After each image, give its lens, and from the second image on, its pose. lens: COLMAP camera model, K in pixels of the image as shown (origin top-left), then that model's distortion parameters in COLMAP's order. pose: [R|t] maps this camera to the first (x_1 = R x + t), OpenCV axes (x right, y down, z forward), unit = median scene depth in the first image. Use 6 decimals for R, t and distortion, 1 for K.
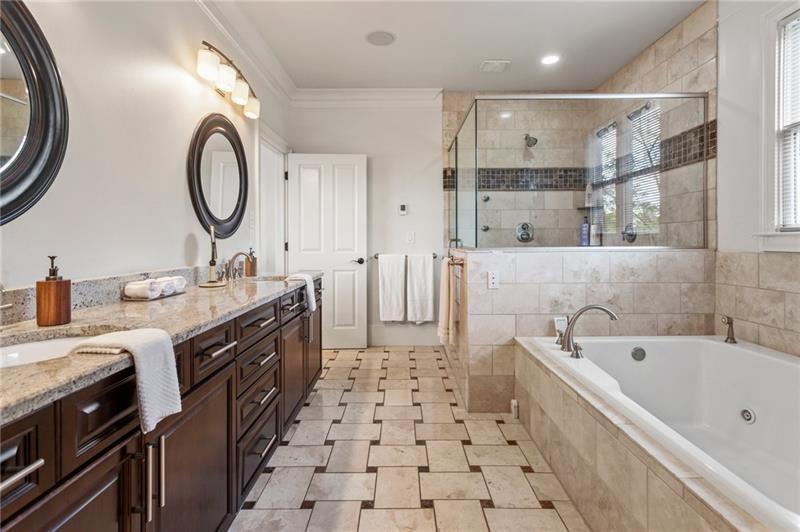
lens RADIAL K [[390.3, 0, 400.4], [0, 390.3, 242.5], [0, 0, 1]] dist [0.000907, 0.000751]
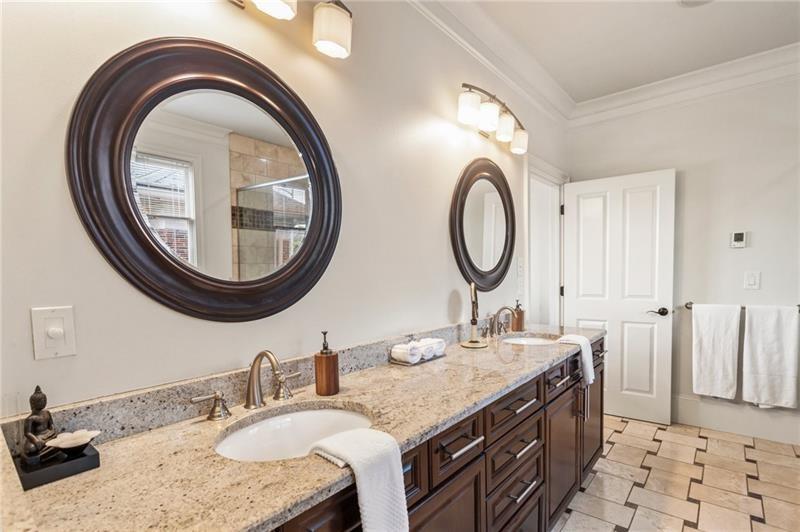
lens RADIAL K [[393.6, 0, 398.1], [0, 393.6, 294.8], [0, 0, 1]] dist [0.002451, 0.000090]
pose [[0.768103, 0.021401, -0.639968, -0.012490], [0.017149, 0.998395, 0.053969, -0.059317], [0.640096, -0.052429, 0.766504, 0.137460]]
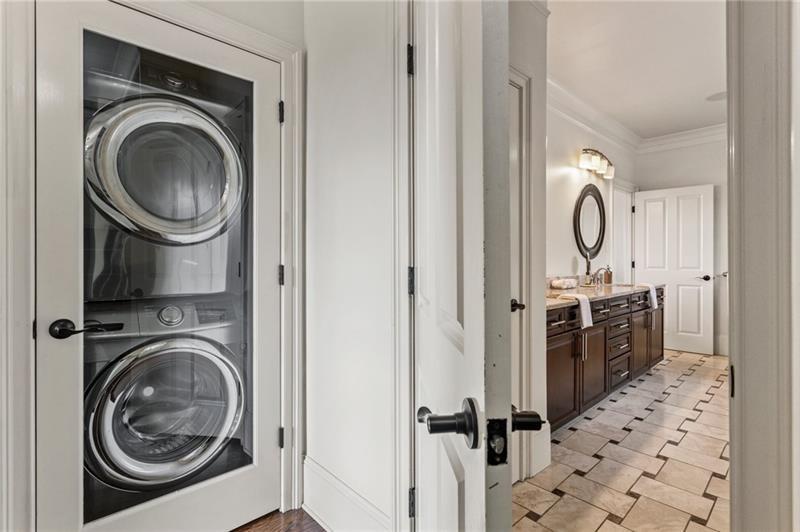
lens RADIAL K [[381.5, 0, 398.7], [0, 381.5, 263.7], [0, 0, 1]] dist [0.000629, 0.000103]
pose [[0.676768, 0.006405, -0.736169, 0.184481], [-0.000383, 0.999965, 0.008347, -0.005229], [0.736196, -0.005367, 0.676747, -0.700631]]
